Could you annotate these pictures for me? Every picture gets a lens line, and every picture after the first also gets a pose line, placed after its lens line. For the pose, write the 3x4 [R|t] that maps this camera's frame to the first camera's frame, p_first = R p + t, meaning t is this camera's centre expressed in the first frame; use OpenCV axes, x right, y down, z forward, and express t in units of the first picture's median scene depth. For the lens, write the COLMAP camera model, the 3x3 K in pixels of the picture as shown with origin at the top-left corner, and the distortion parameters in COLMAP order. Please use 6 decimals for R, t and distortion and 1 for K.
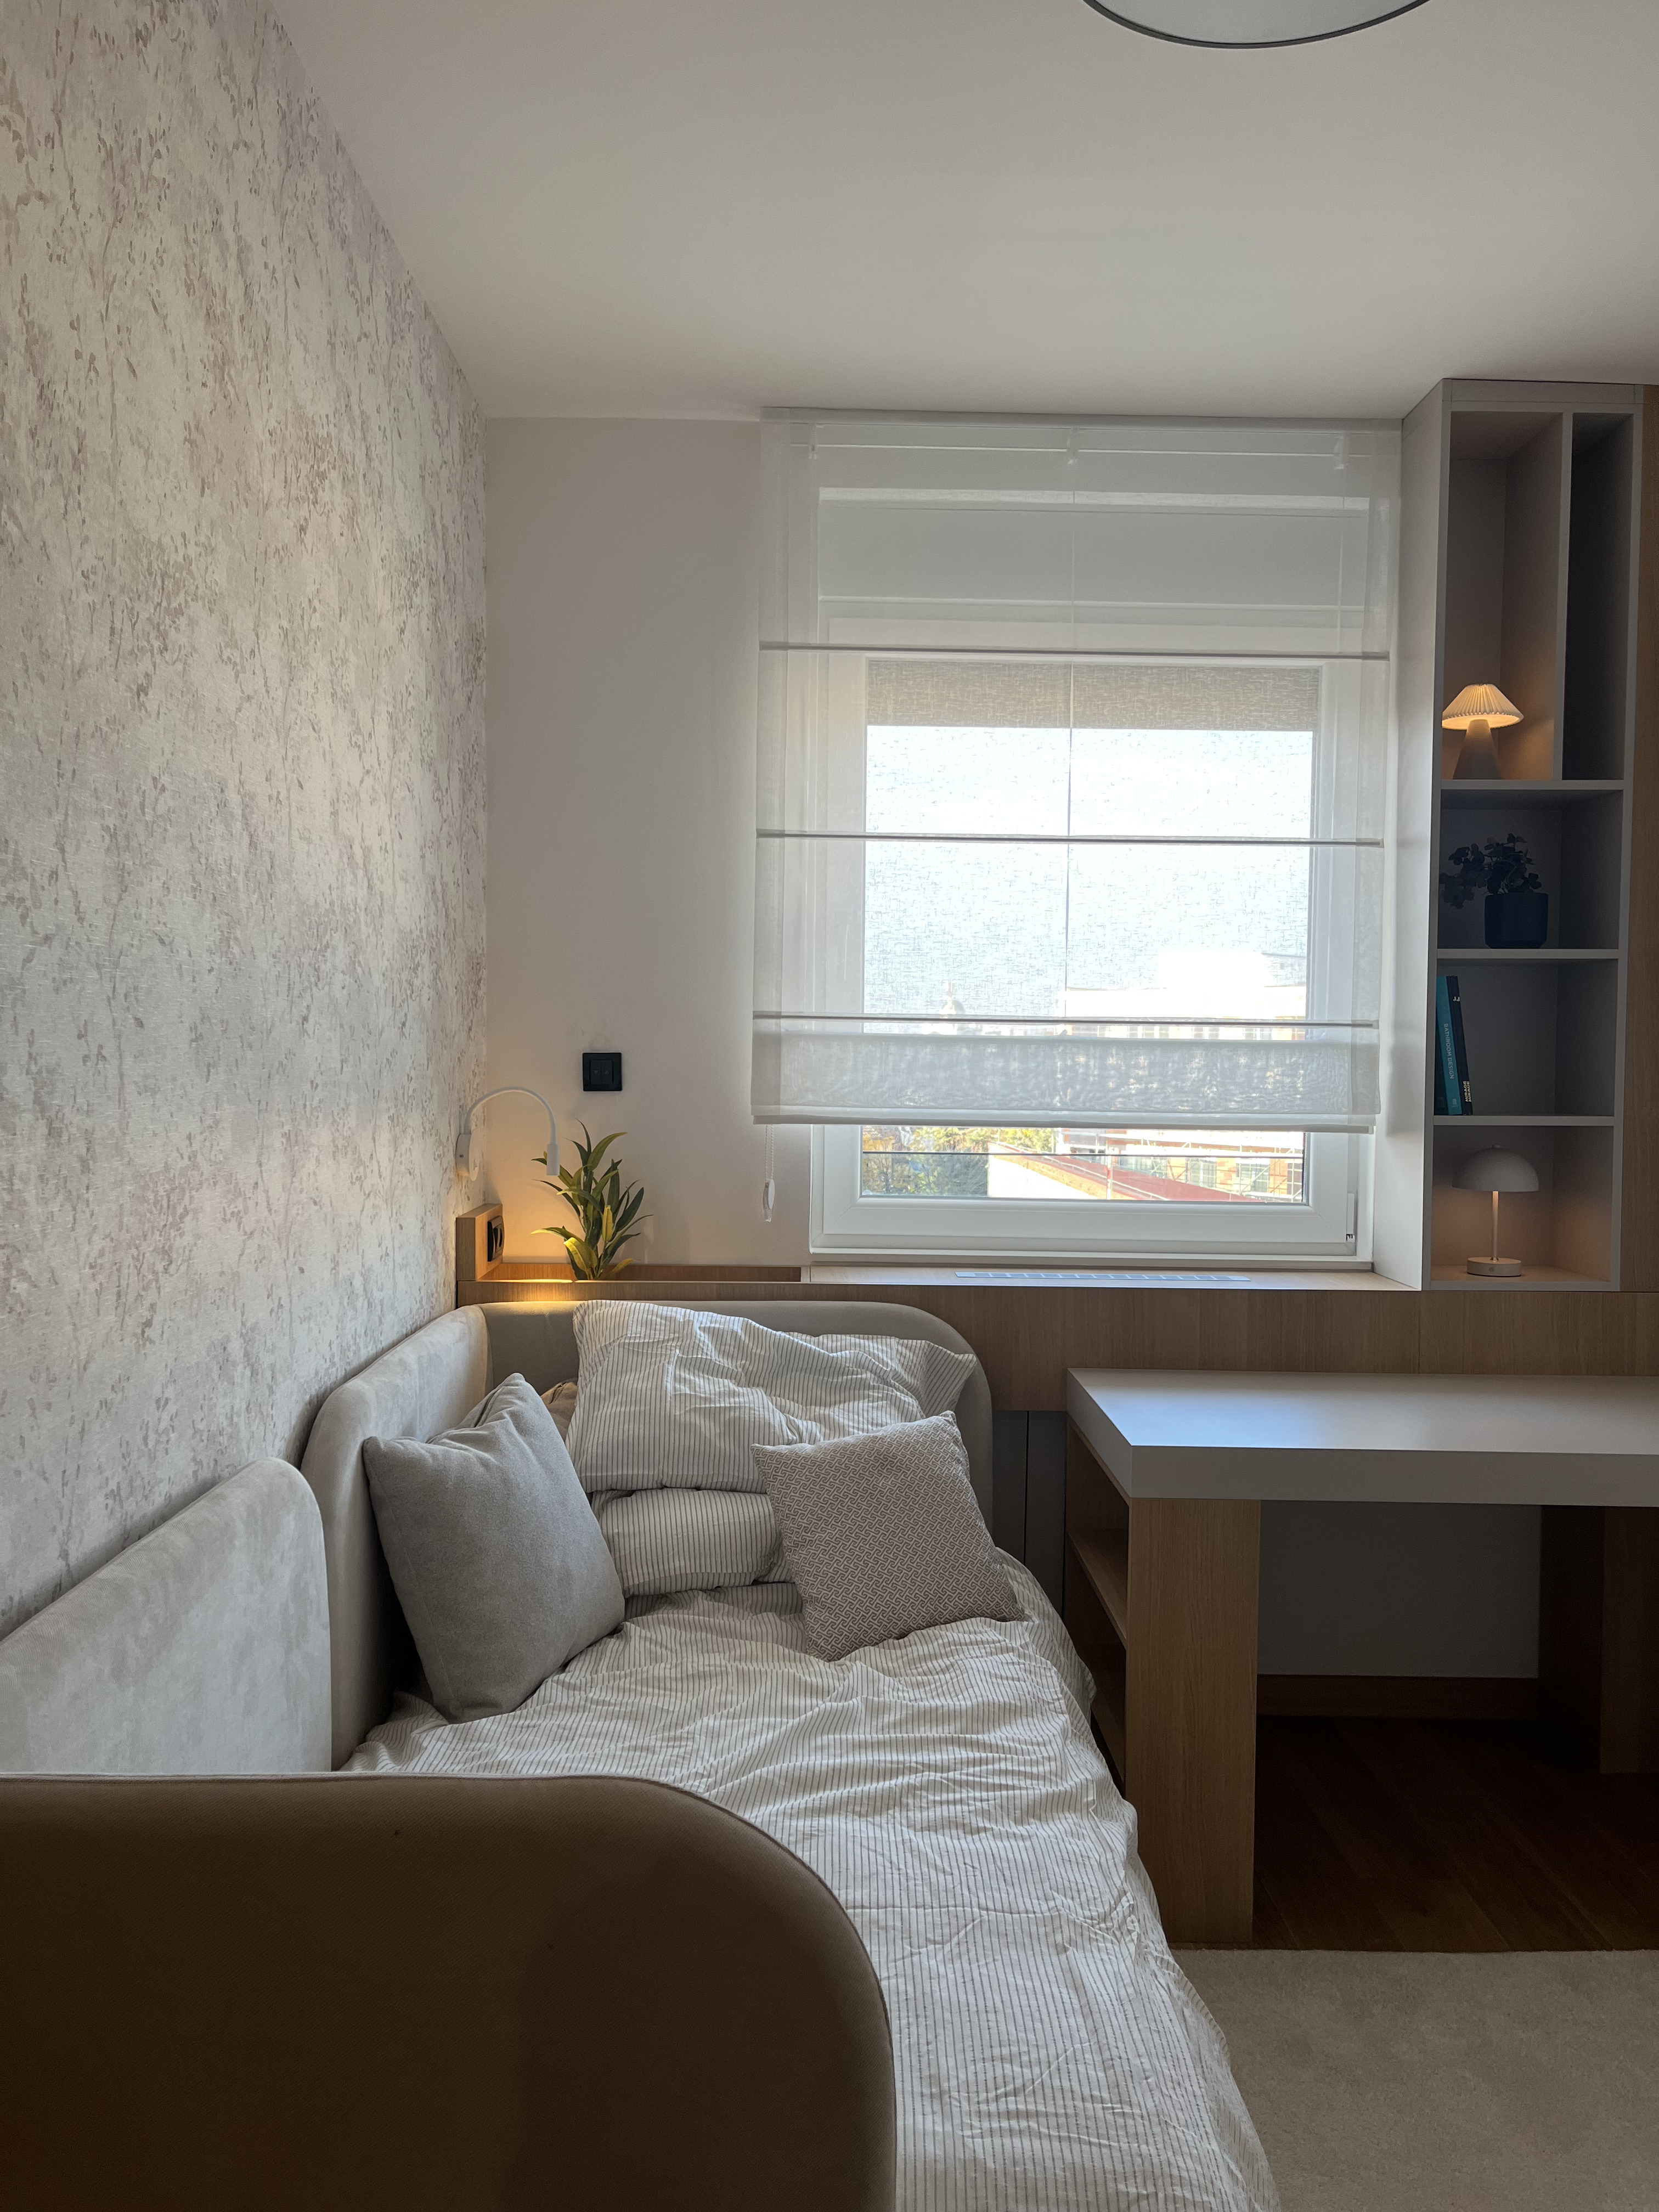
lens RADIAL K [[1684.1, 0, 796.8], [0, 1684.1, 1112.6], [0, 0, 1]] dist [0.090720, -0.079108]
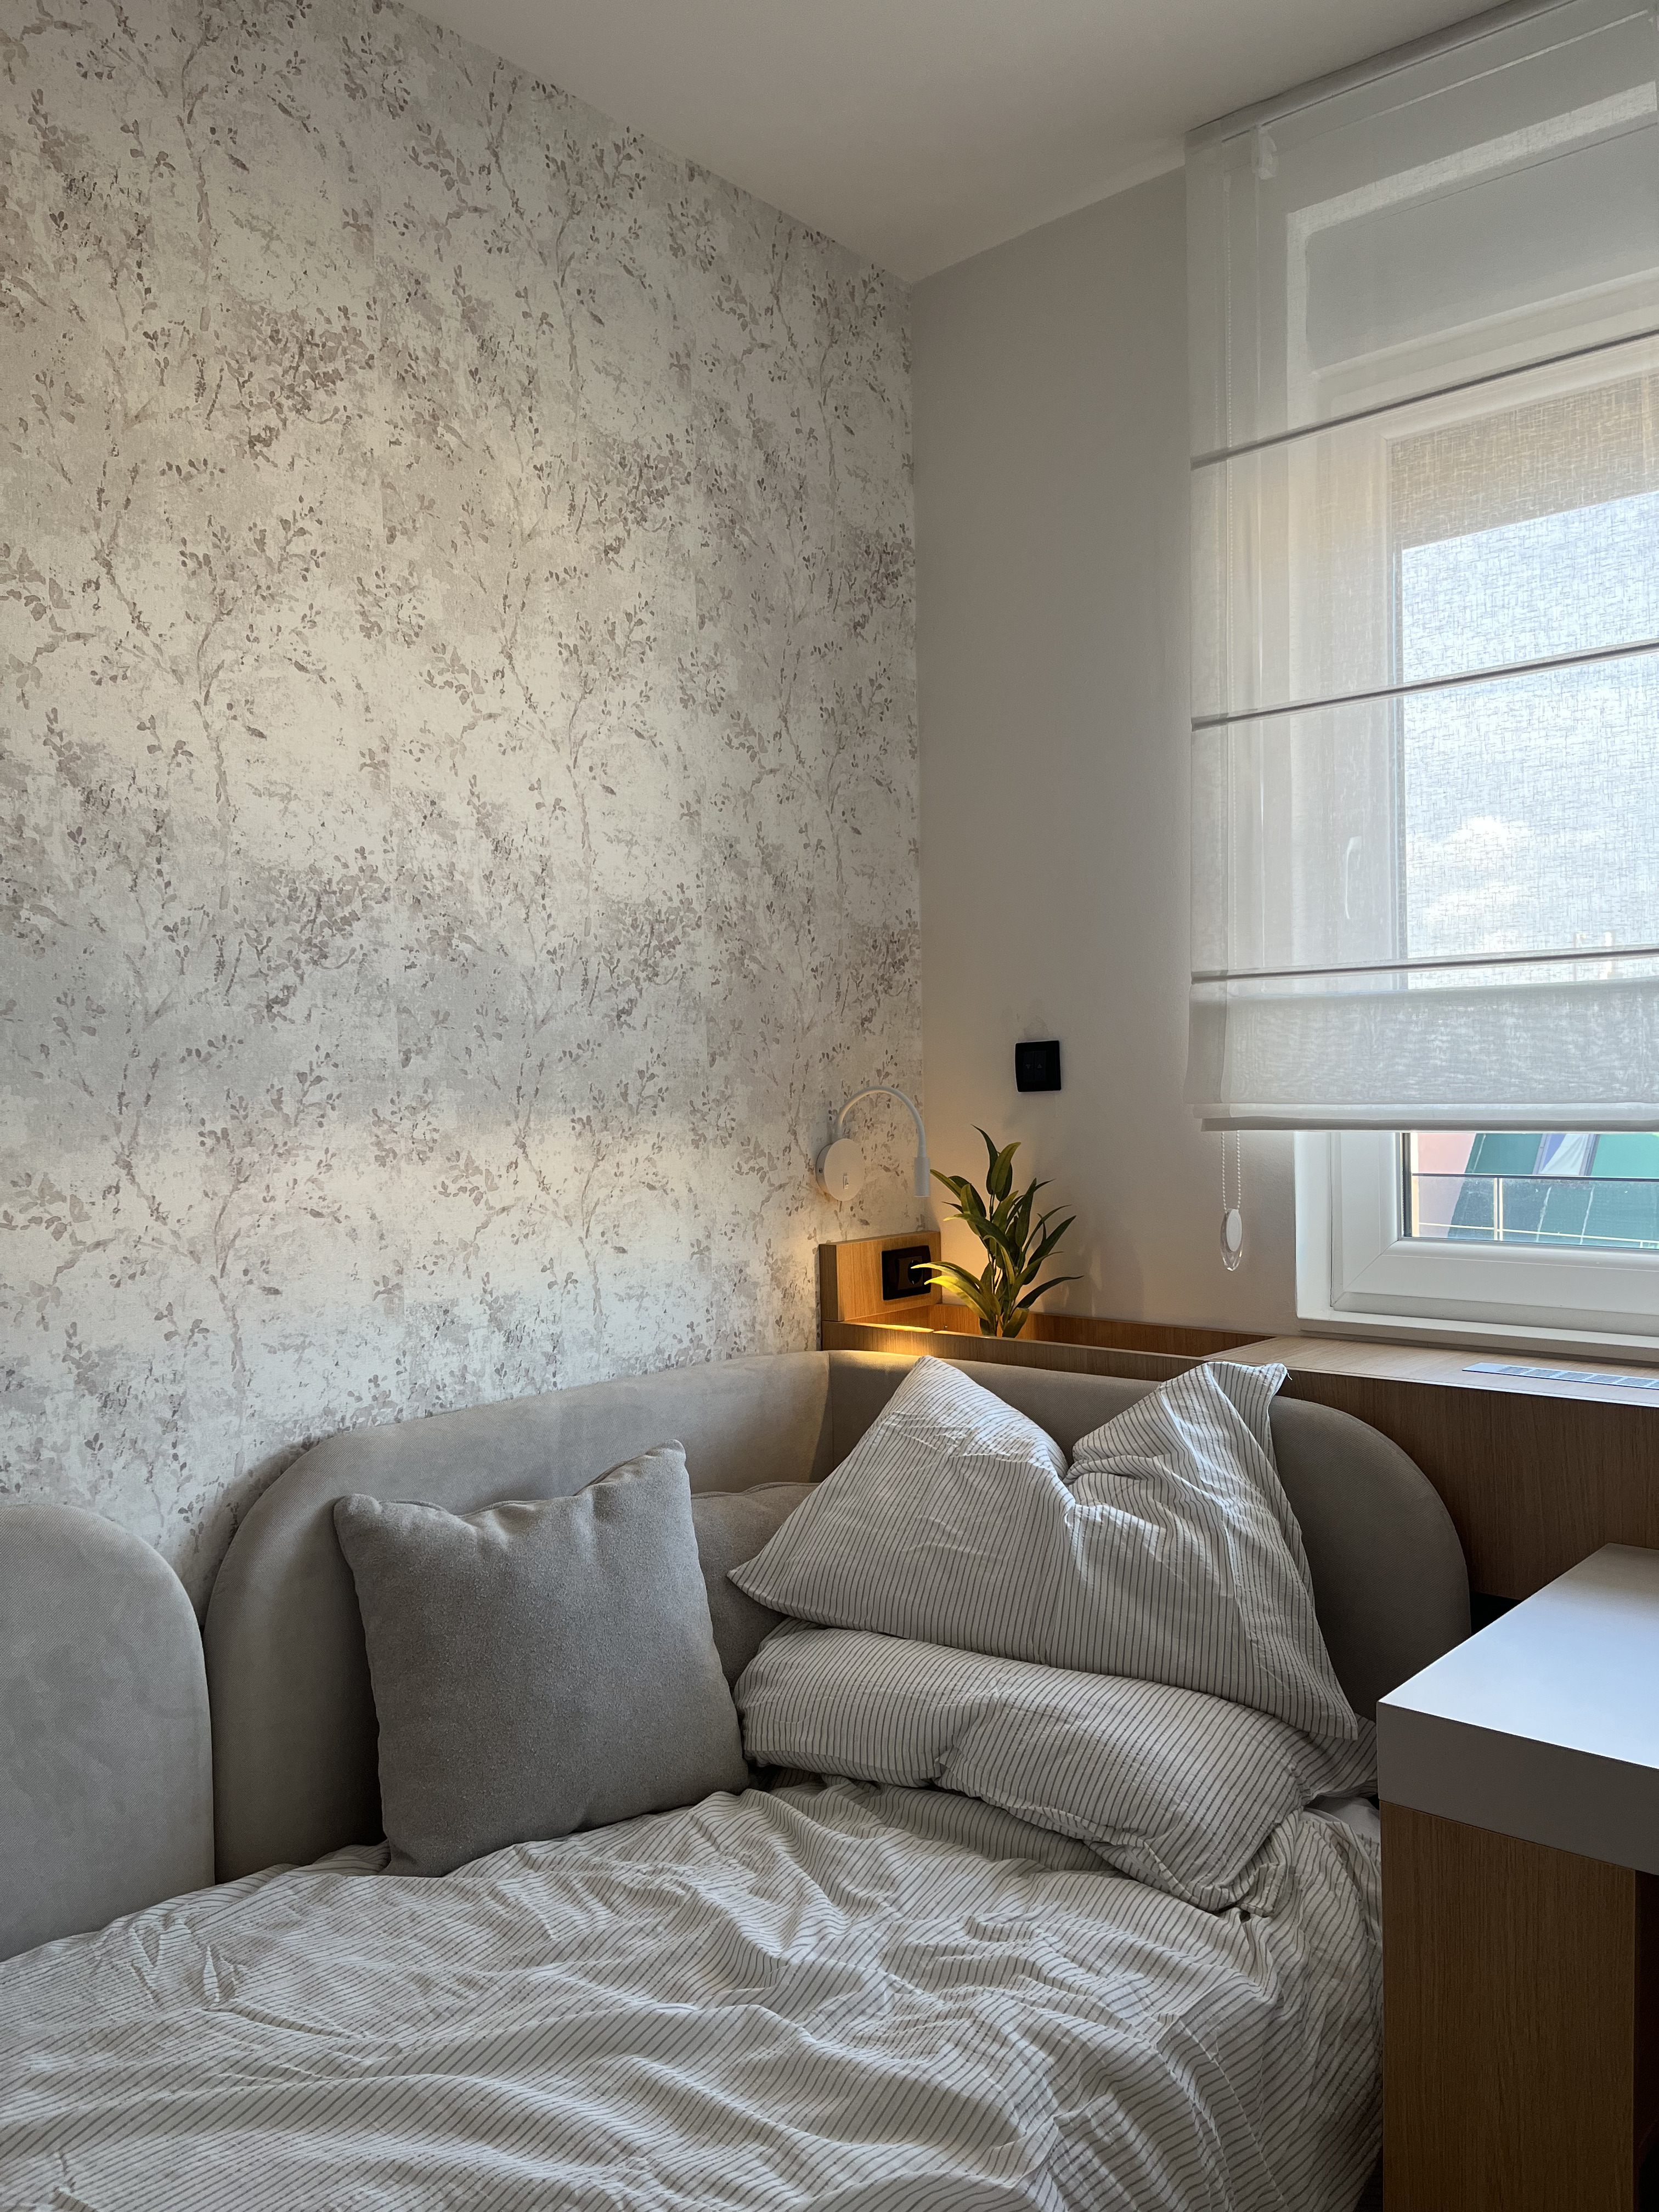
lens RADIAL K [[1684.1, 0, 796.8], [0, 1684.1, 1112.6], [0, 0, 1]] dist [0.090720, -0.079108]
pose [[0.755011, -0.020329, -0.655397, 0.336453], [0.005102, 0.999671, -0.025131, 0.017559], [0.655692, 0.015630, 0.754866, 0.364340]]
